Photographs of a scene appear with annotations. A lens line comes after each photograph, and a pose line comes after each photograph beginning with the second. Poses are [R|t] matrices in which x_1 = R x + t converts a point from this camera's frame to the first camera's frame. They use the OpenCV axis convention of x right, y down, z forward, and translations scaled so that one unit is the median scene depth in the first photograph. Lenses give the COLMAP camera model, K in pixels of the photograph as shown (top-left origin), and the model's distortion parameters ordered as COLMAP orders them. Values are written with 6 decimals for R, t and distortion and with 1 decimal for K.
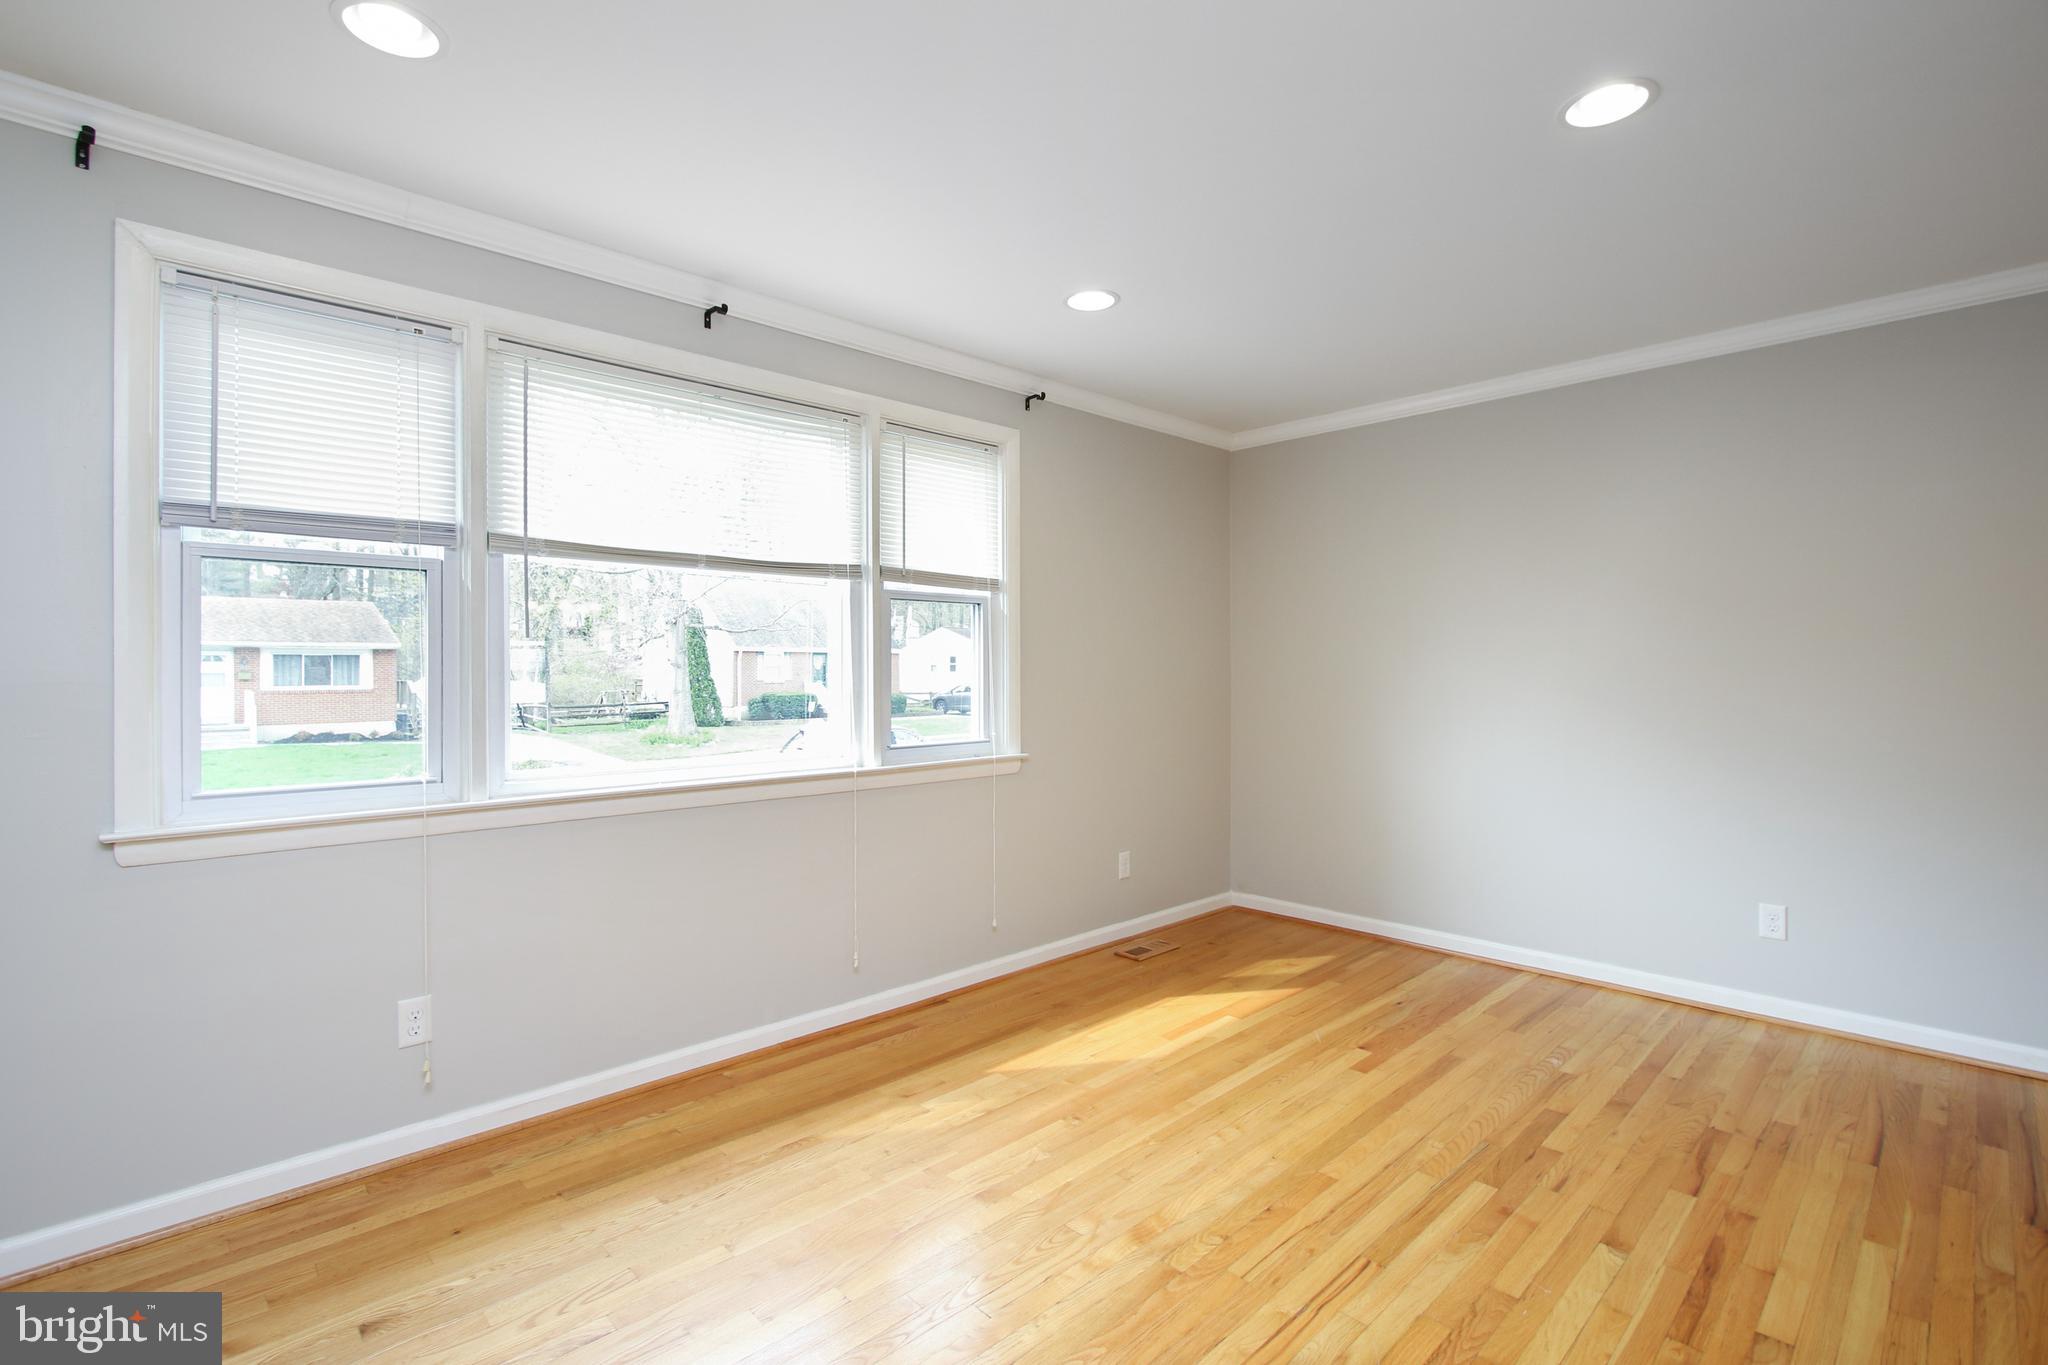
lens RADIAL K [[936.9, 0, 1002.7], [0, 936.9, 680.6], [0, 0, 1]] dist [-0.006906, 0.000827]
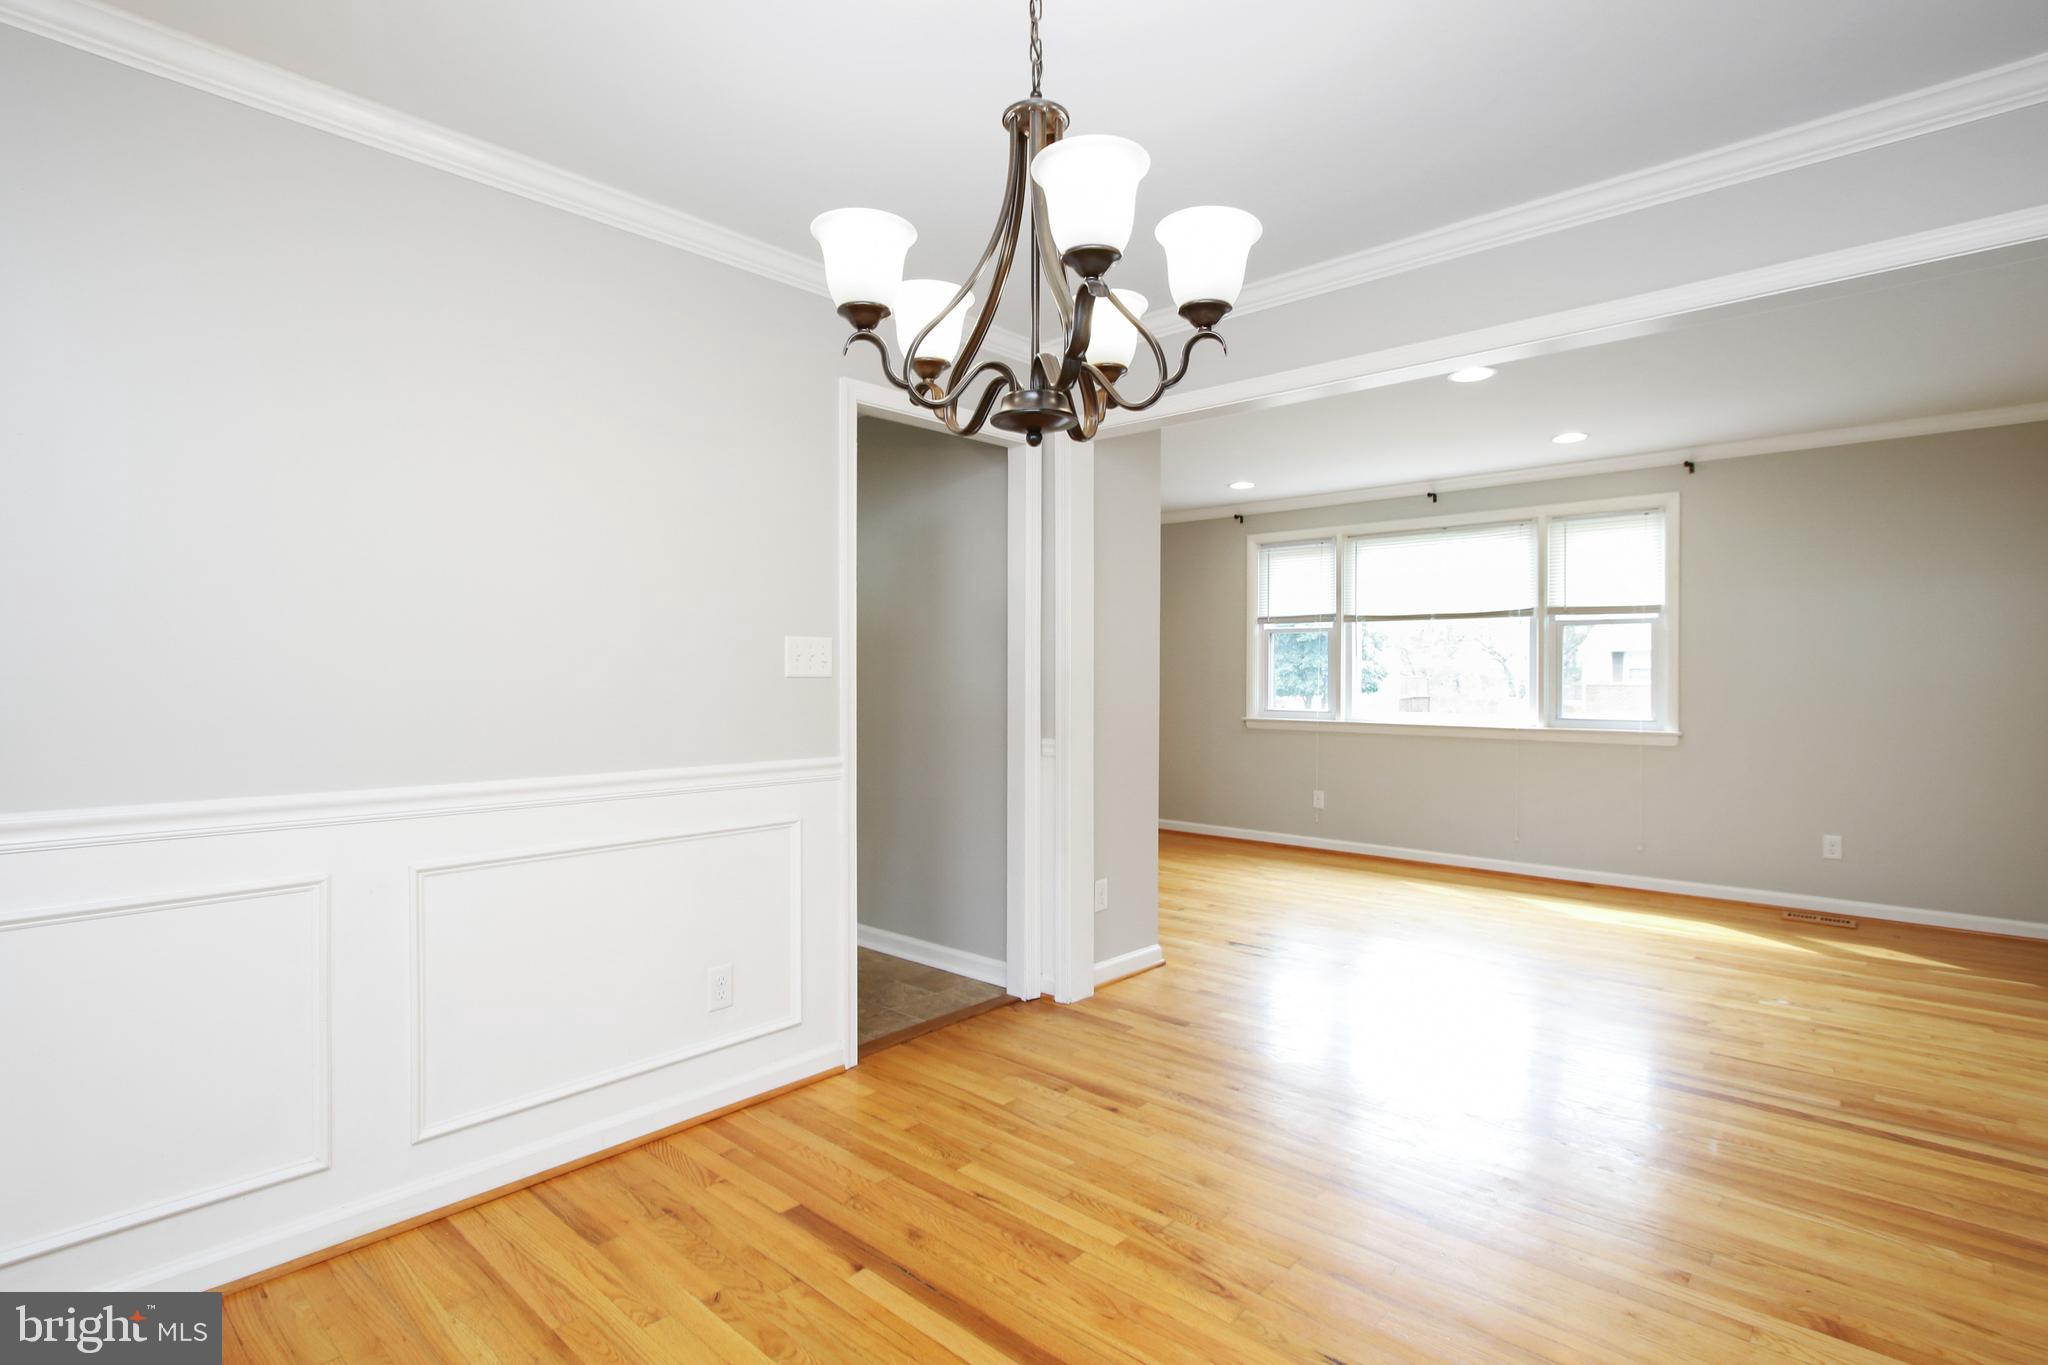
lens RADIAL K [[1010.2, 0, 1024.0], [0, 1010.2, 682.5], [0, 0, 1]] dist [-0.000221, -0.000288]
pose [[0.083959, 0.018277, -0.996302, 1.757514], [-0.006903, 0.999818, 0.017760, -0.016287], [0.996445, 0.005386, 0.084070, -0.073726]]
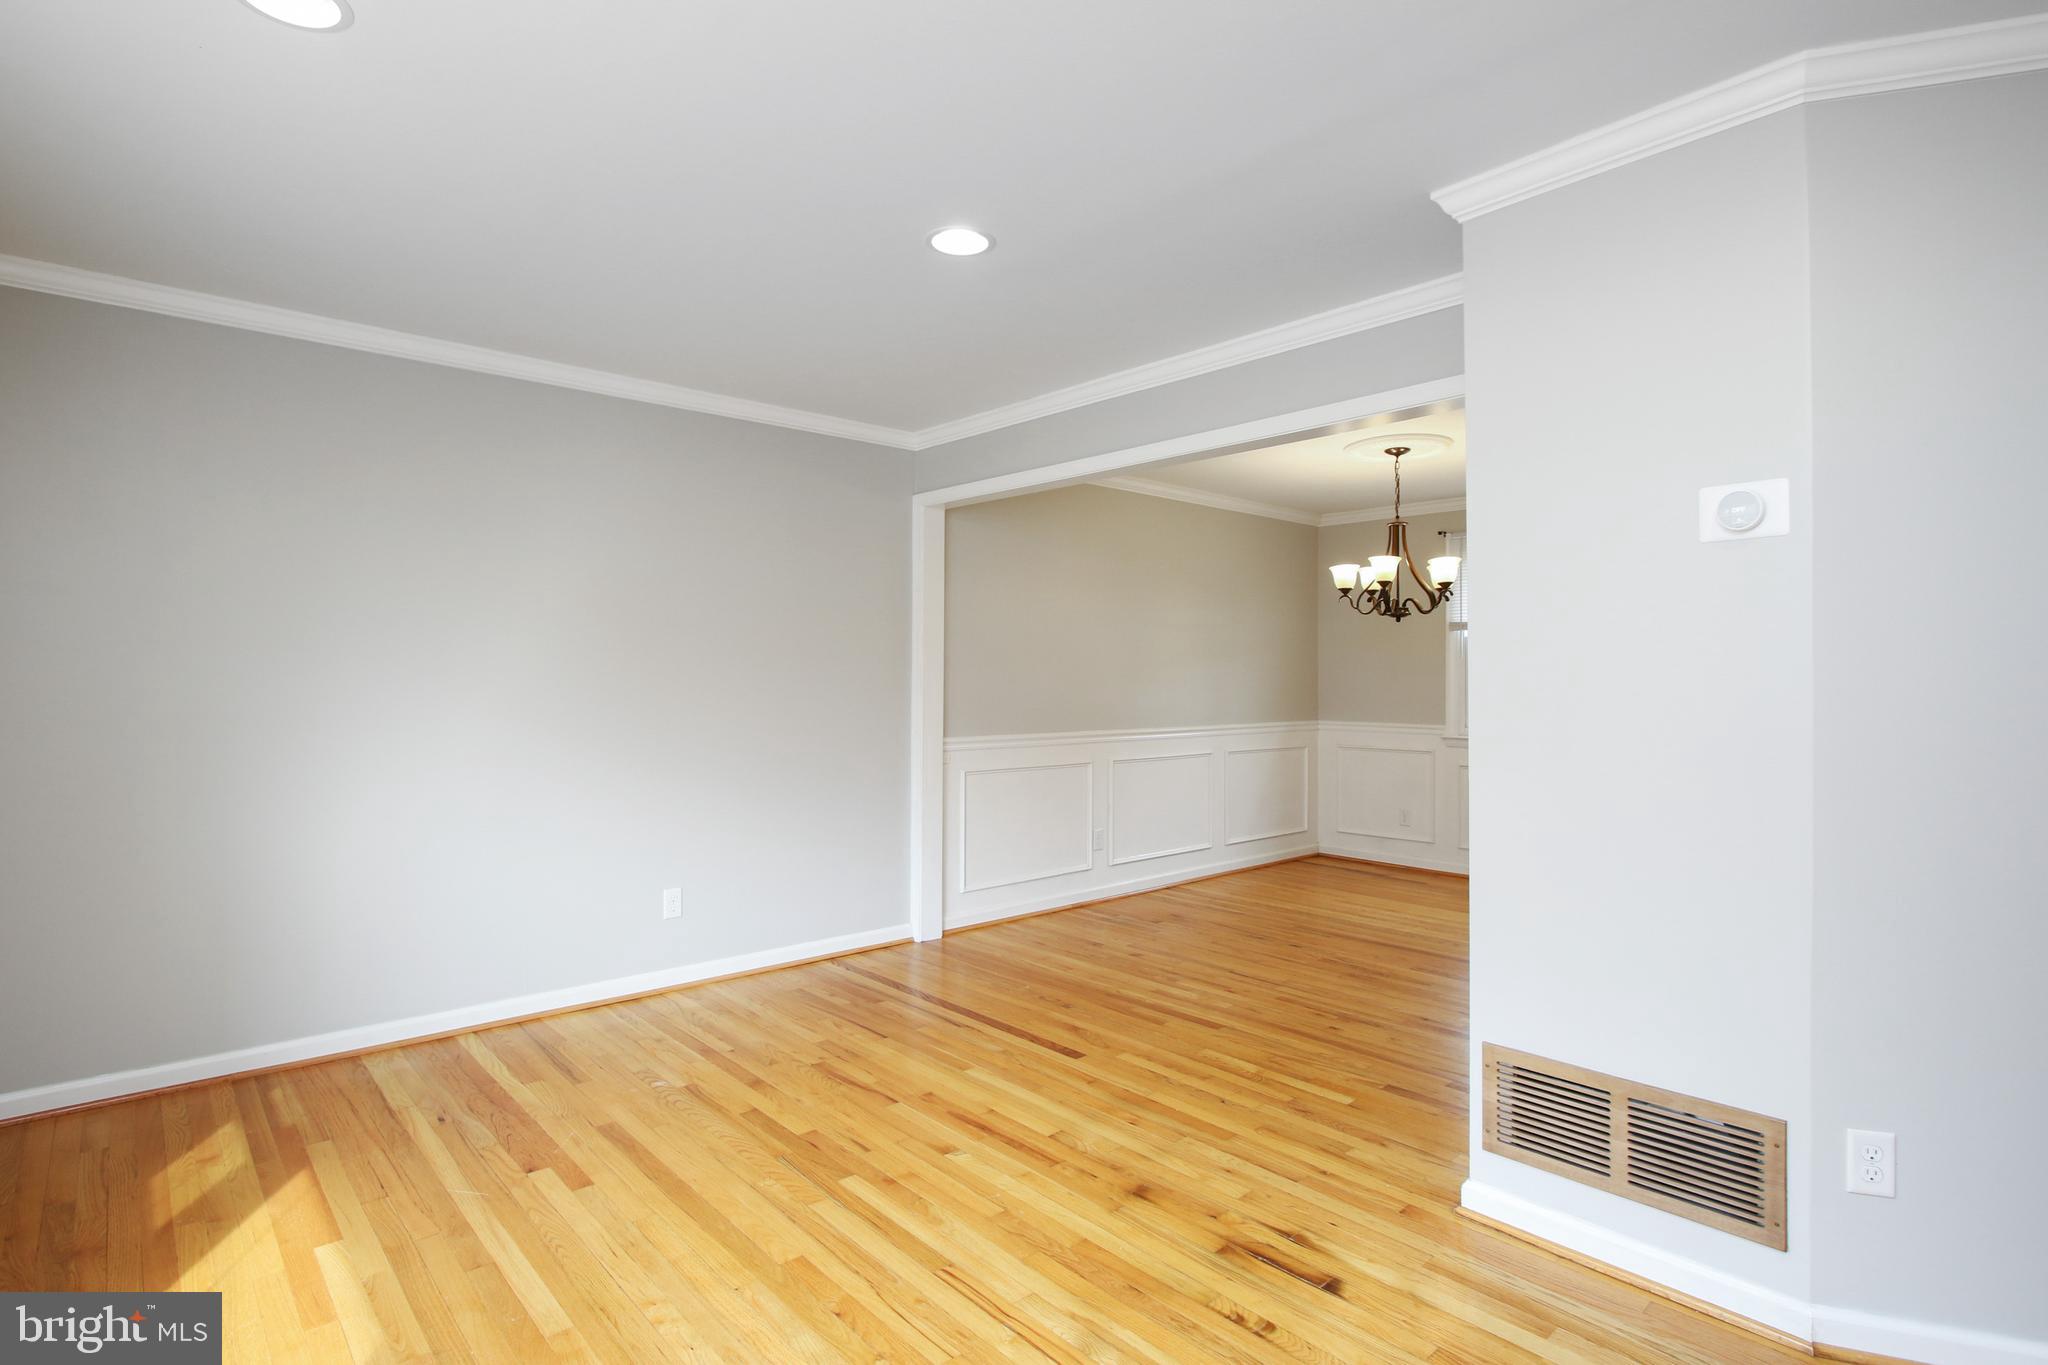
lens RADIAL K [[1010.2, 0, 1024.0], [0, 1010.2, 682.5], [0, 0, 1]] dist [-0.000221, -0.000288]
pose [[0.024488, 0.000217, 0.999700, -0.473156], [0.005107, 0.999987, -0.000342, -0.019462], [-0.999687, 0.005114, 0.024487, 0.571913]]
